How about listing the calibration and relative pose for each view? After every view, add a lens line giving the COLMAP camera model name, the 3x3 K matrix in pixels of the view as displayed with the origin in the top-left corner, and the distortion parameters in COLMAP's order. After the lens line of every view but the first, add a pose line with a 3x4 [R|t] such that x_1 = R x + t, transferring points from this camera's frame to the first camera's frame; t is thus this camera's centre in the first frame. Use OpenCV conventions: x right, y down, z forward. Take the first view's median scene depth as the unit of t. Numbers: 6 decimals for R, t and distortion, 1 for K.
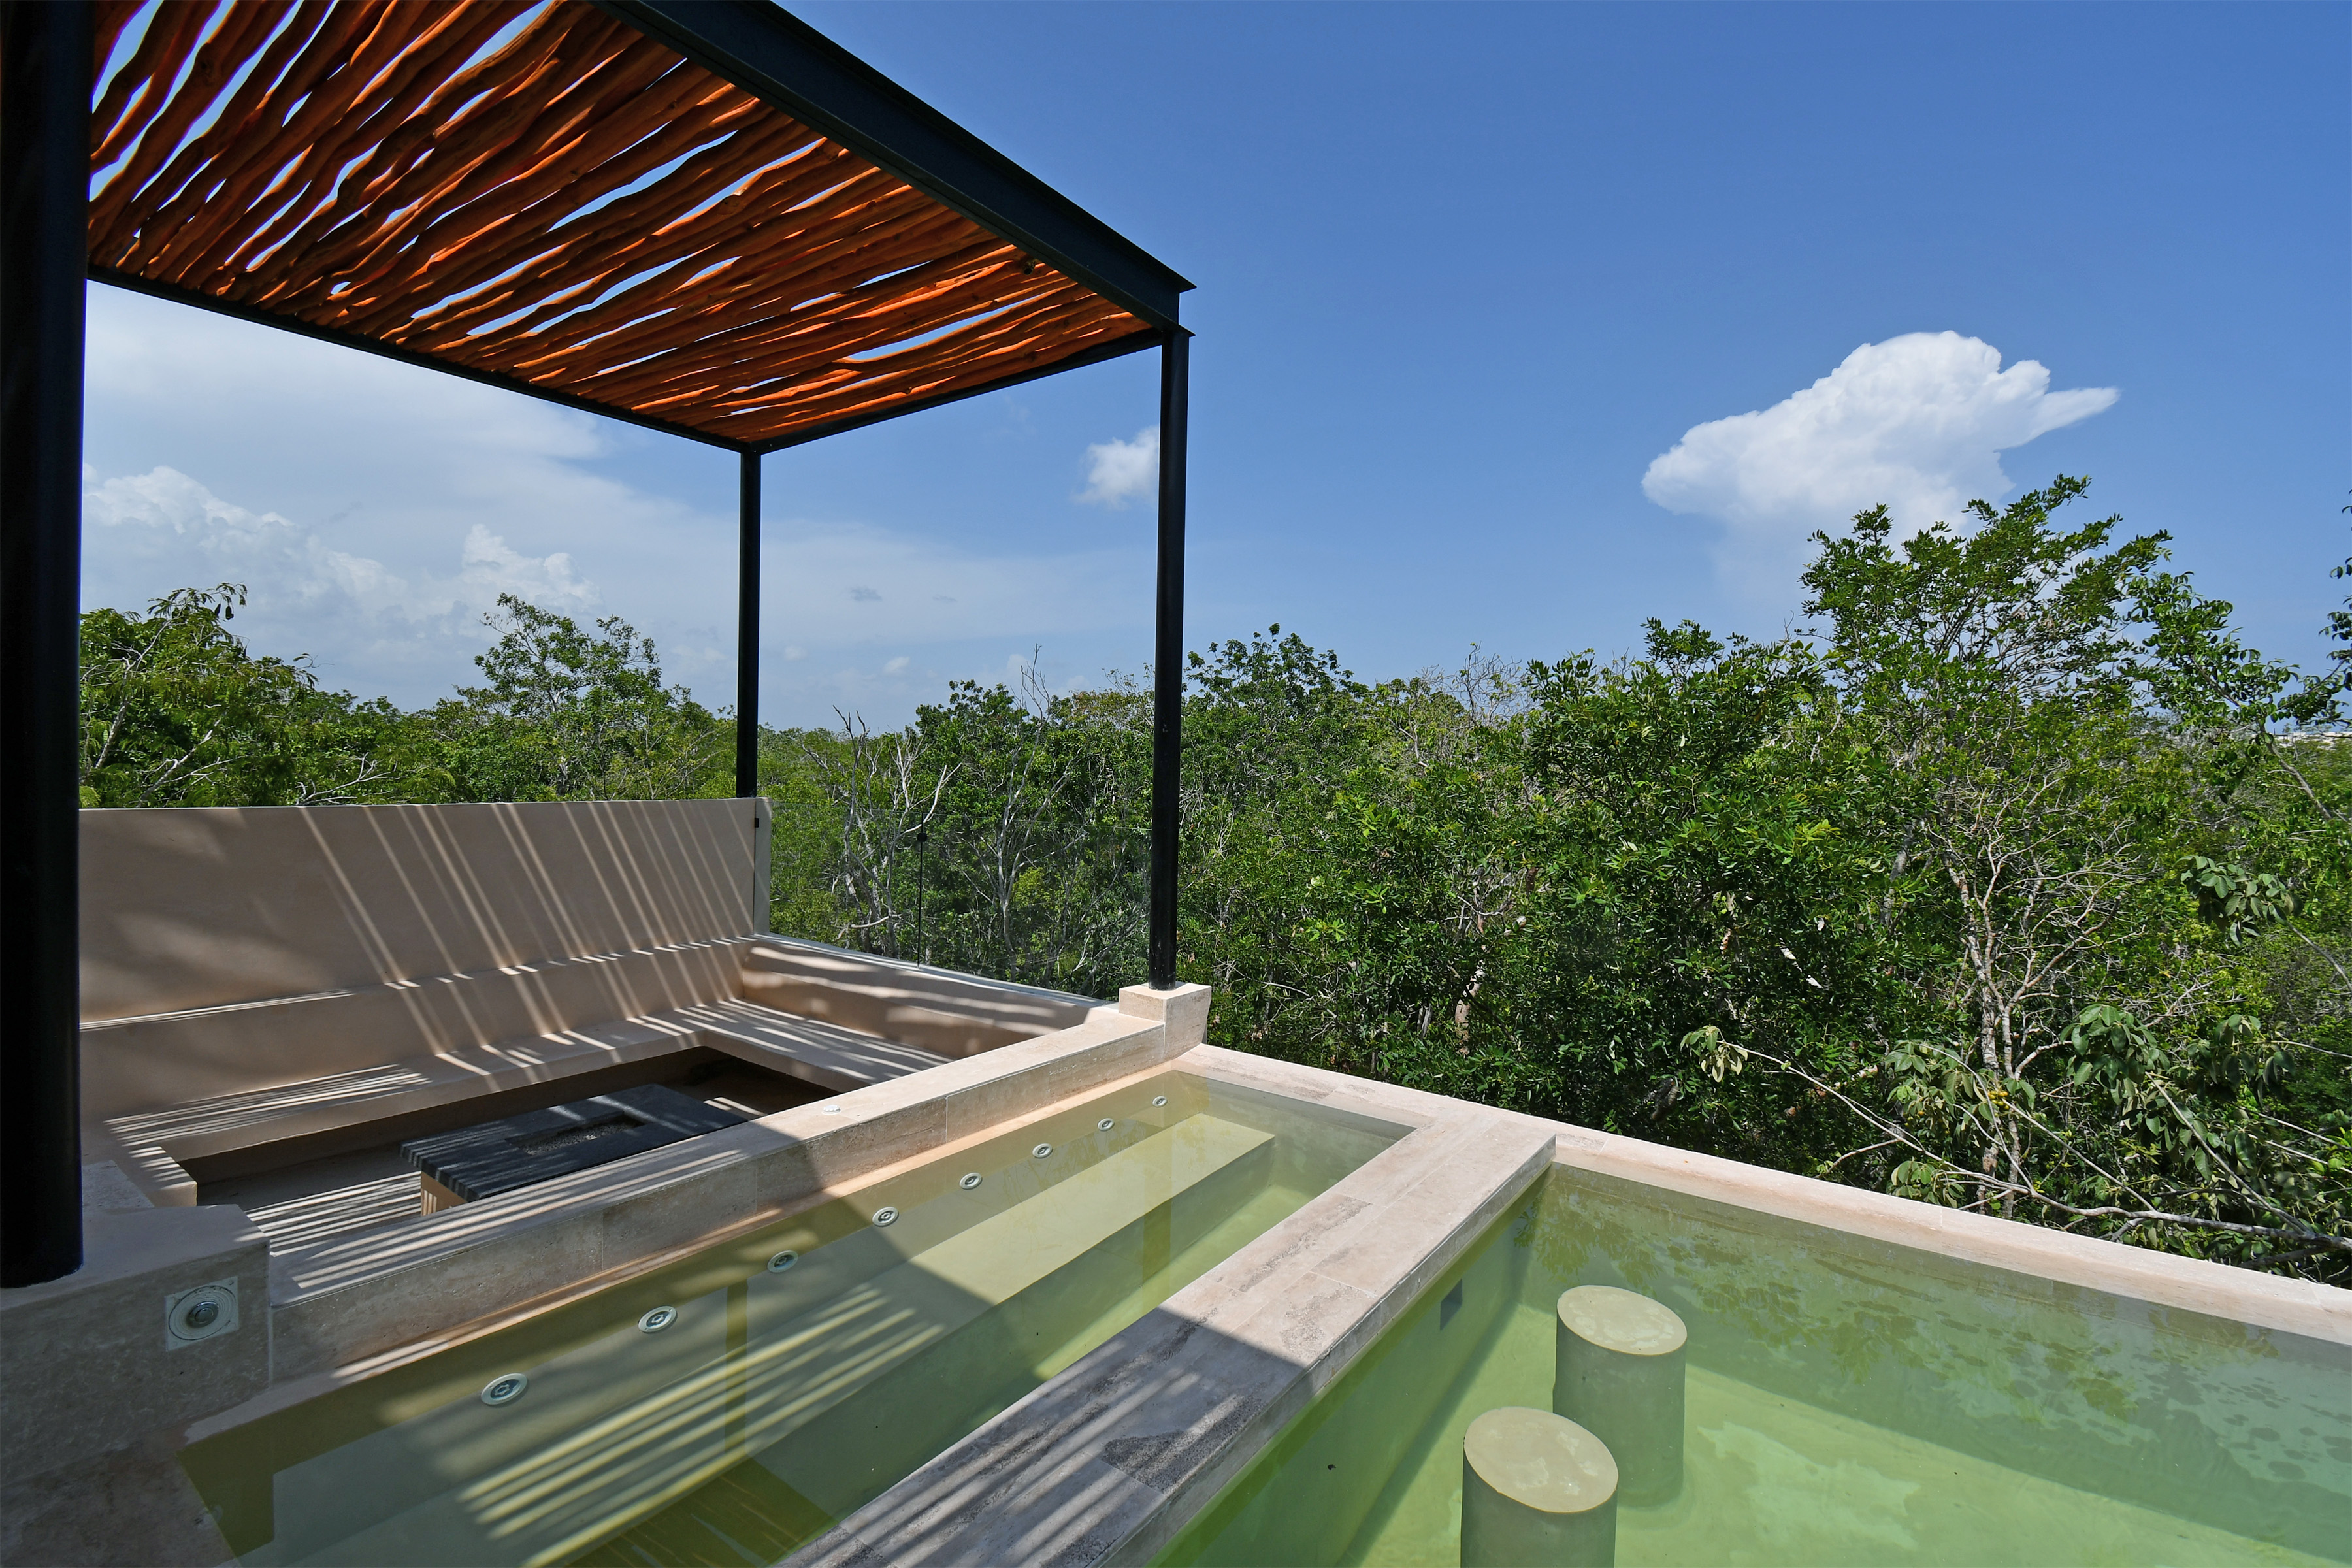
lens RADIAL K [[1103.7, 0, 1205.6], [0, 1103.7, 780.7], [0, 0, 1]] dist [0.083719, -0.034739]
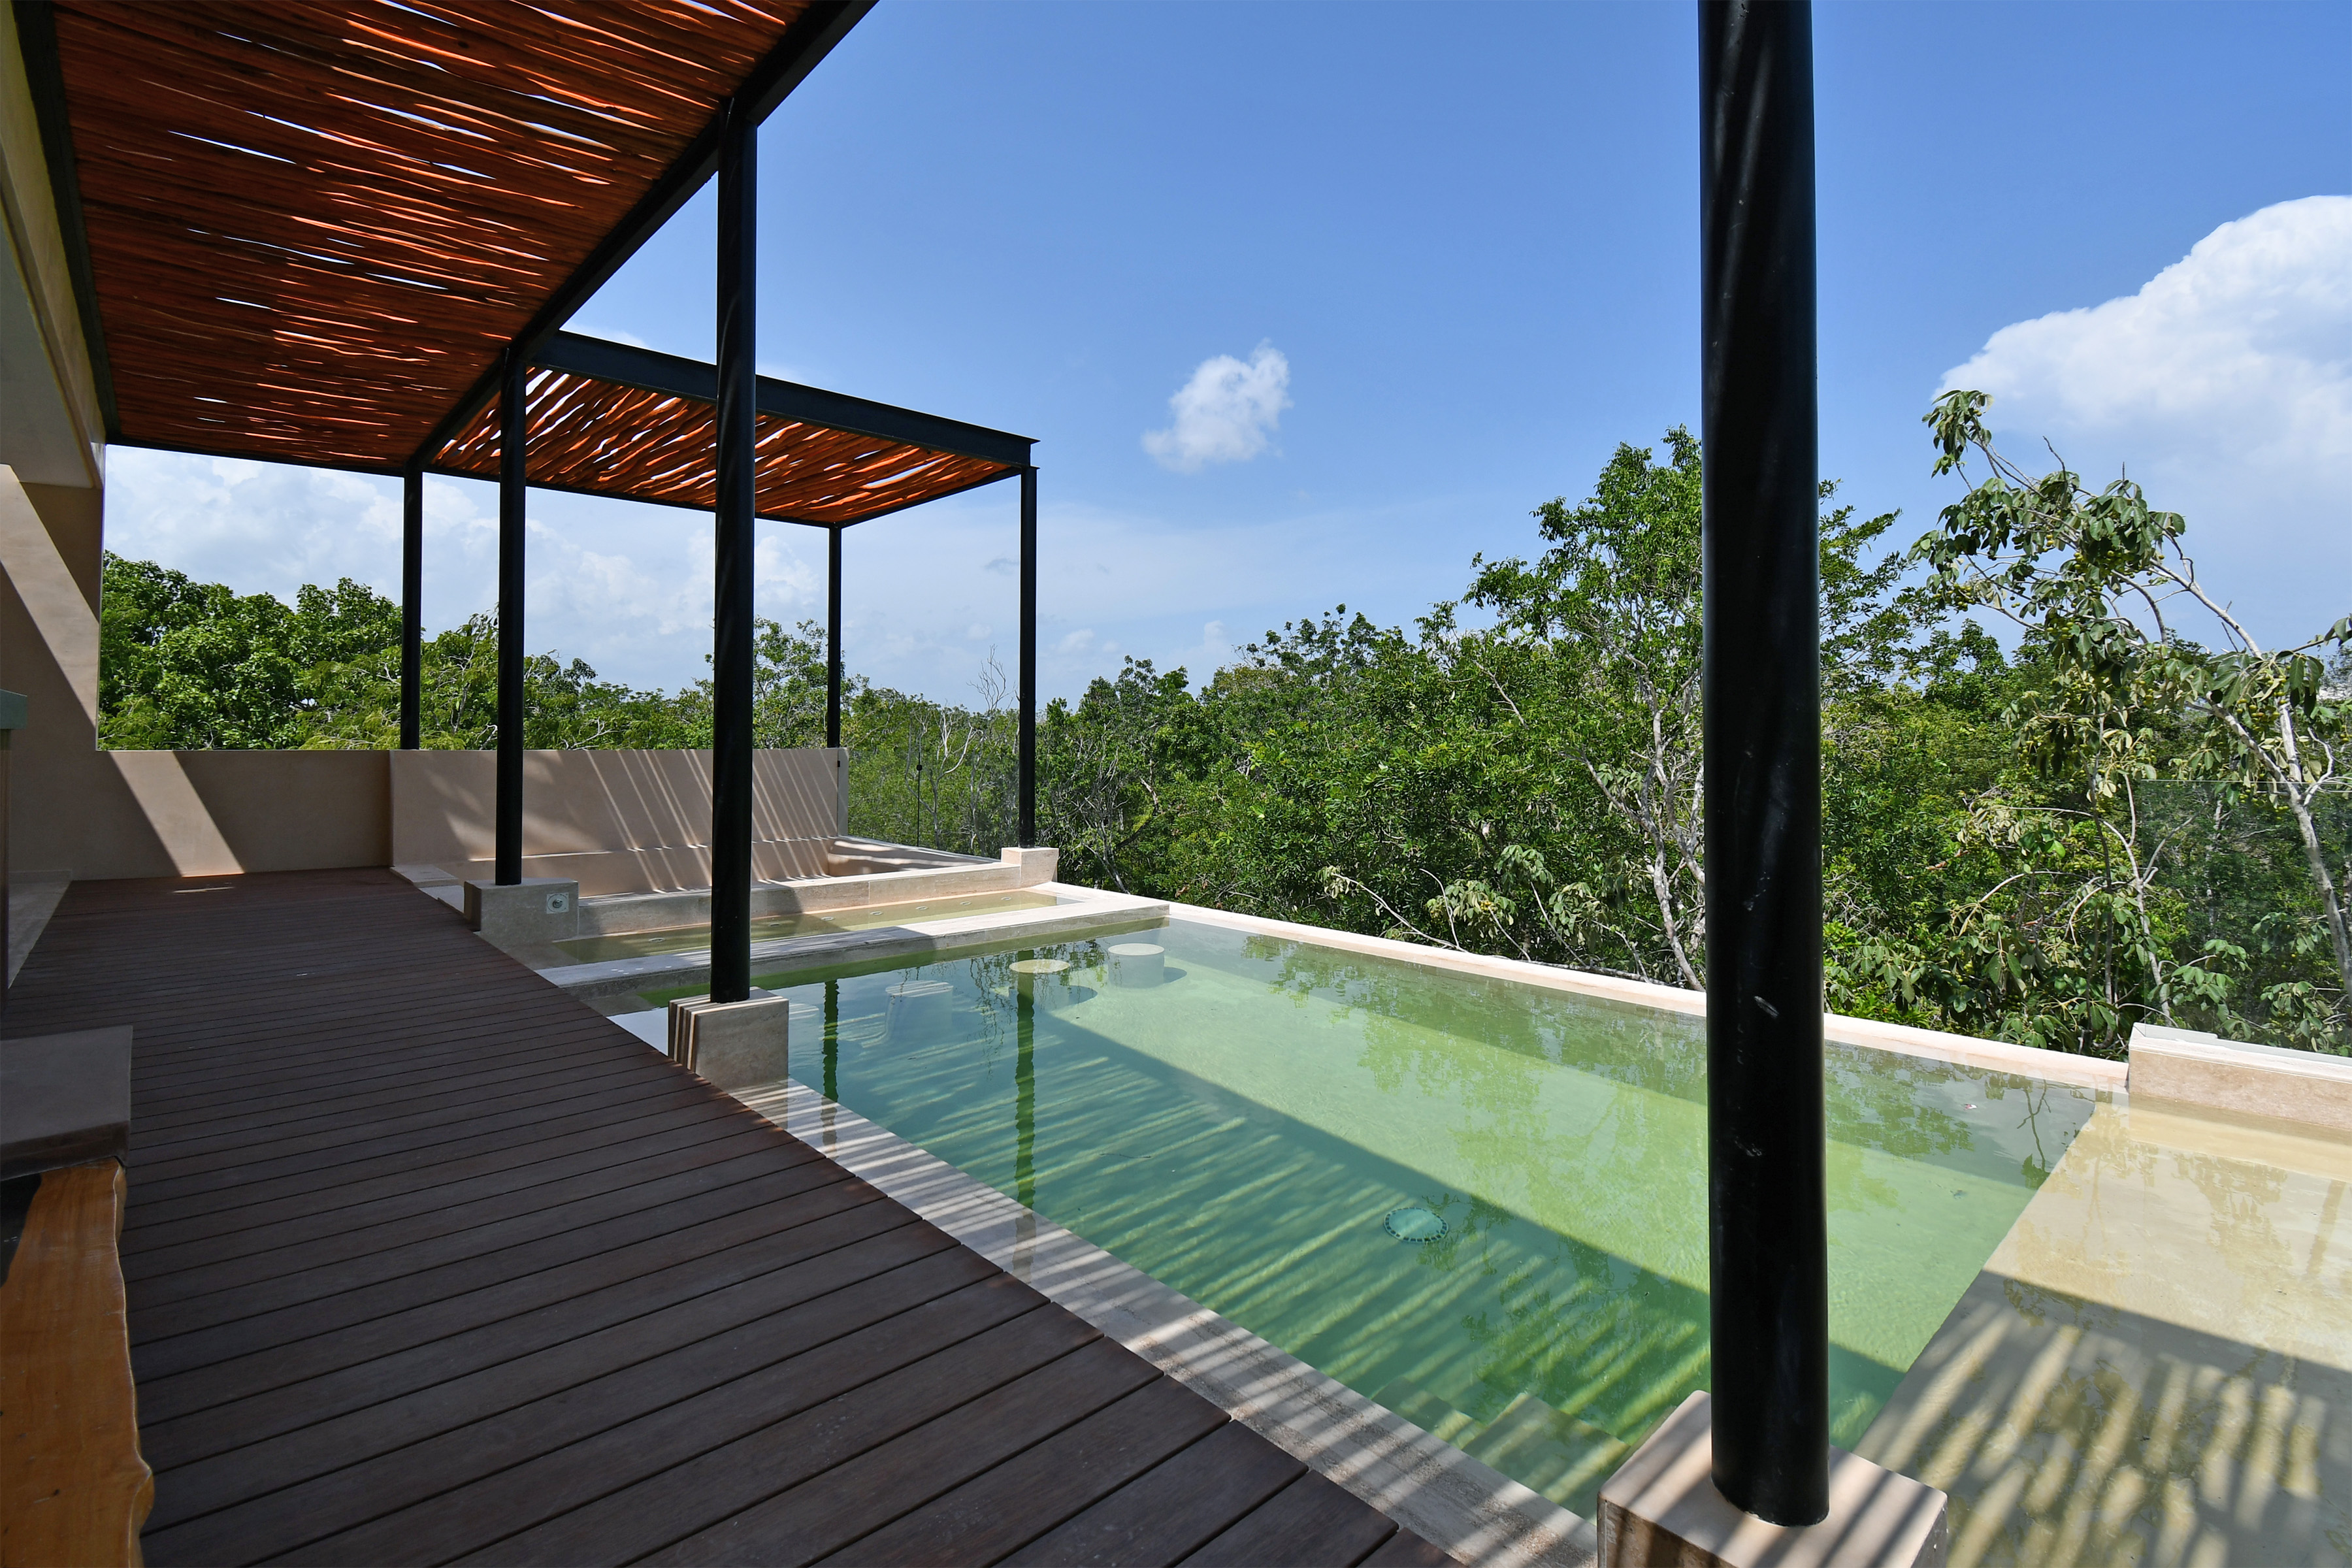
lens RADIAL K [[1119.6, 0, 1181.0], [0, 1119.6, 727.5], [0, 0, 1]] dist [0.088718, 0.000101]
pose [[0.982503, -0.018657, -0.185310, 0.410199], [0.013791, 0.999526, -0.027514, 0.043840], [0.185735, 0.024477, 0.982295, -0.526869]]
